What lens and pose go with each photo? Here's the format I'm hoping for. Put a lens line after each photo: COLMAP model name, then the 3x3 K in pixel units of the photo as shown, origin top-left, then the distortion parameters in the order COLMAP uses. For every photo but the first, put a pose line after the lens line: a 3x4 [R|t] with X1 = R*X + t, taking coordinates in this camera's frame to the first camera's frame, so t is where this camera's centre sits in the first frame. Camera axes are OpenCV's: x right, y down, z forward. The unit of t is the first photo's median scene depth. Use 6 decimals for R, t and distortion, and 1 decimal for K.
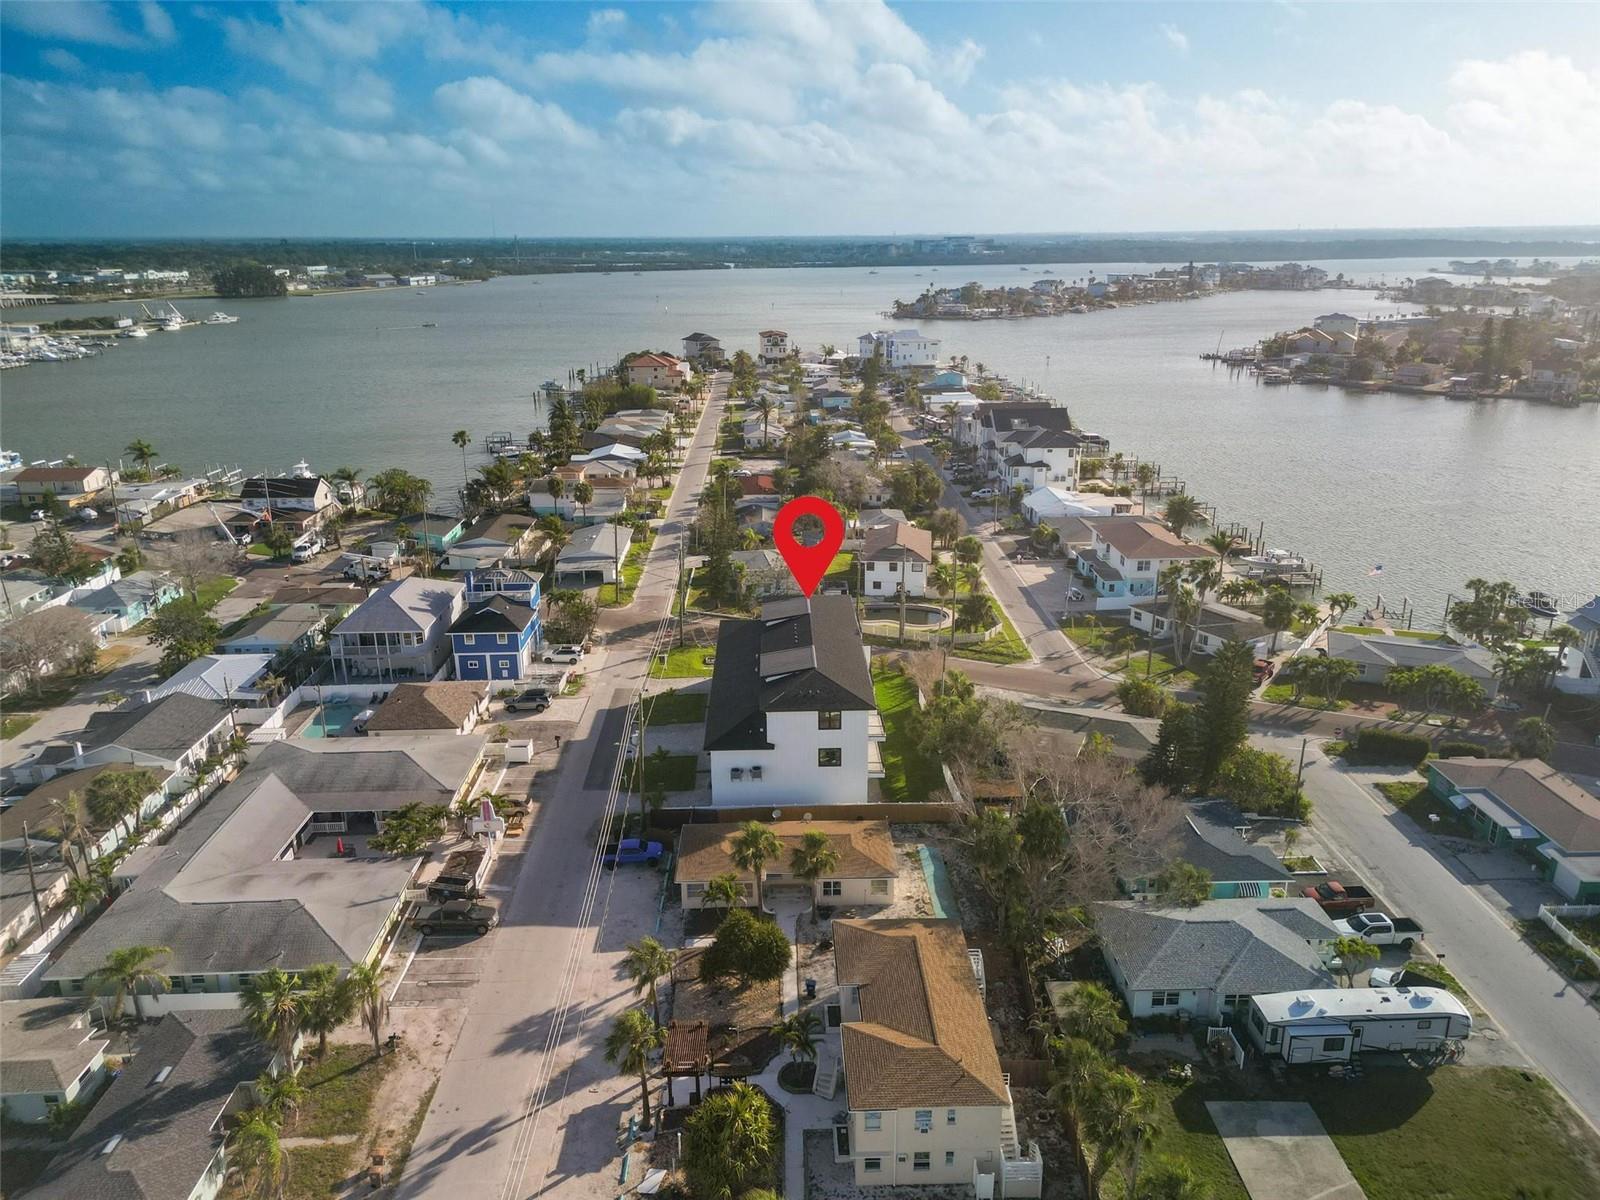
lens RADIAL K [[1102.5, 0, 803.3], [0, 1102.5, 597.8], [0, 0, 1]] dist [0.074576, -0.067920]
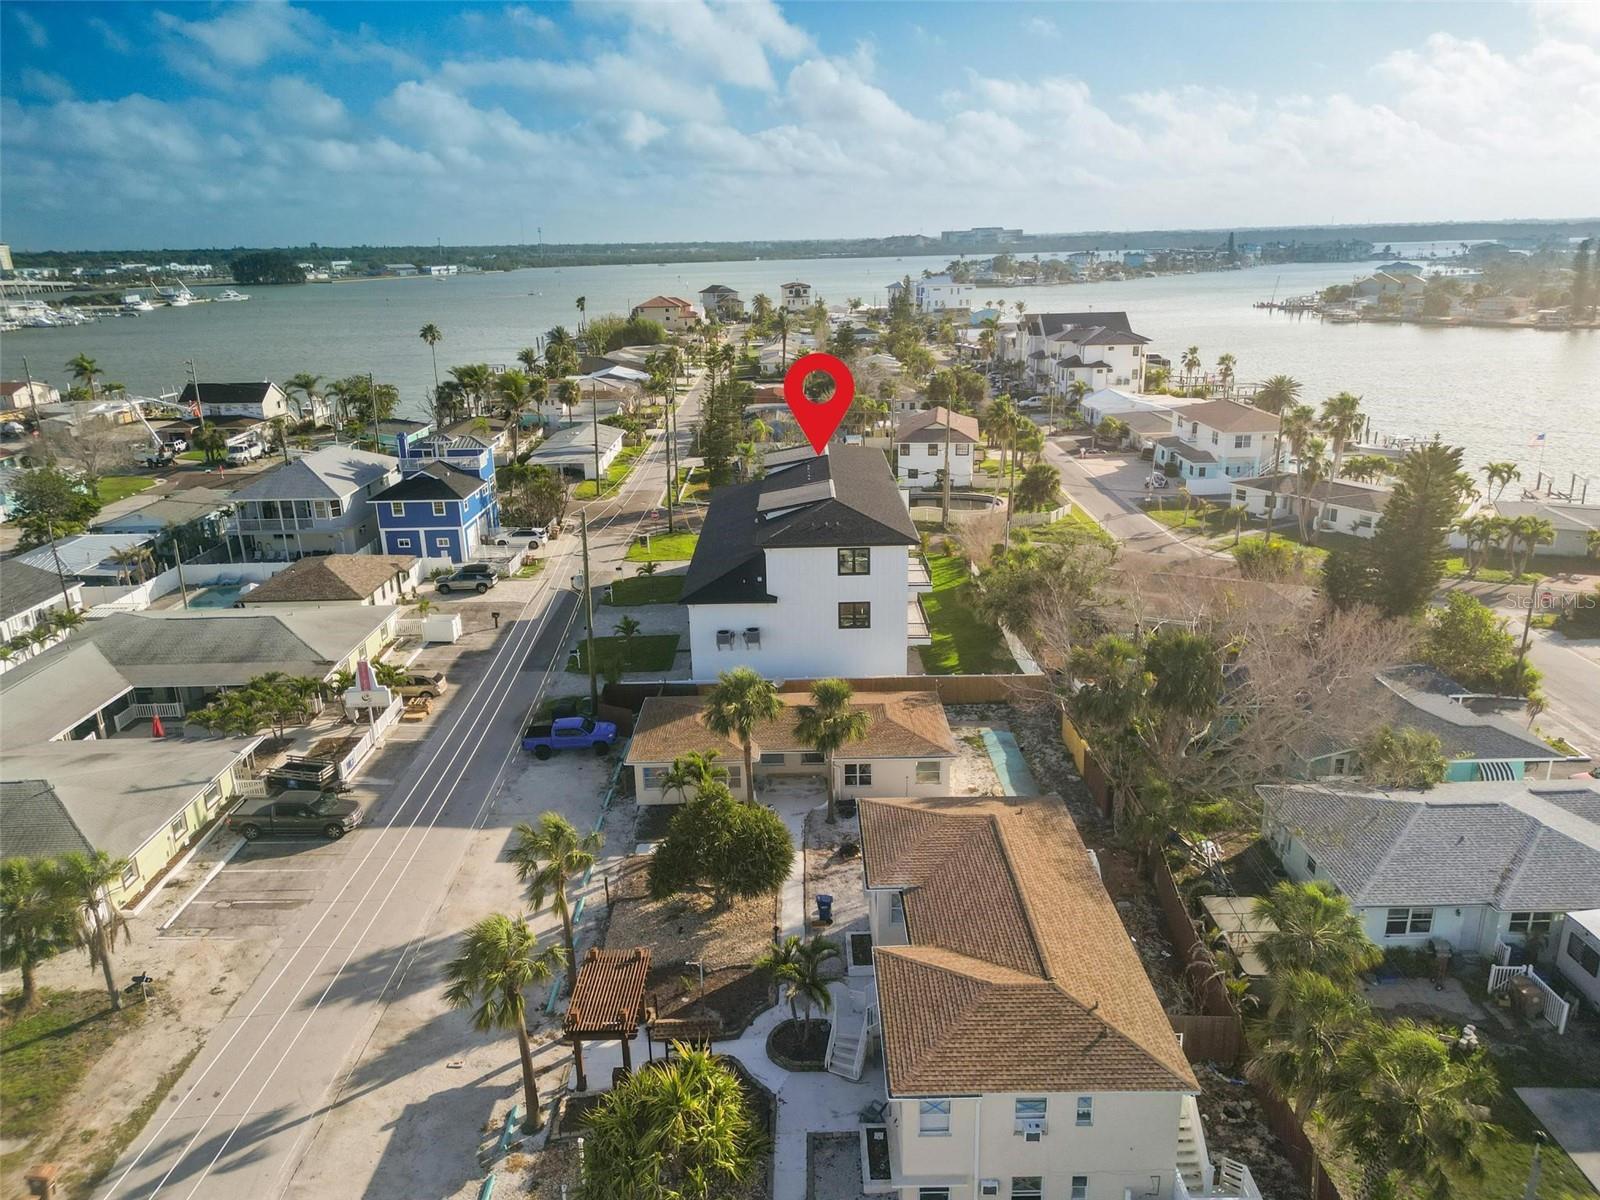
lens RADIAL K [[1102.5, 0, 803.3], [0, 1102.5, 597.8], [0, 0, 1]] dist [0.074576, -0.067920]
pose [[0.999639, -0.006815, -0.025988, 0.007190], [0.006779, 0.999976, -0.001494, 0.103186], [0.025998, 0.001317, 0.999661, 0.217338]]
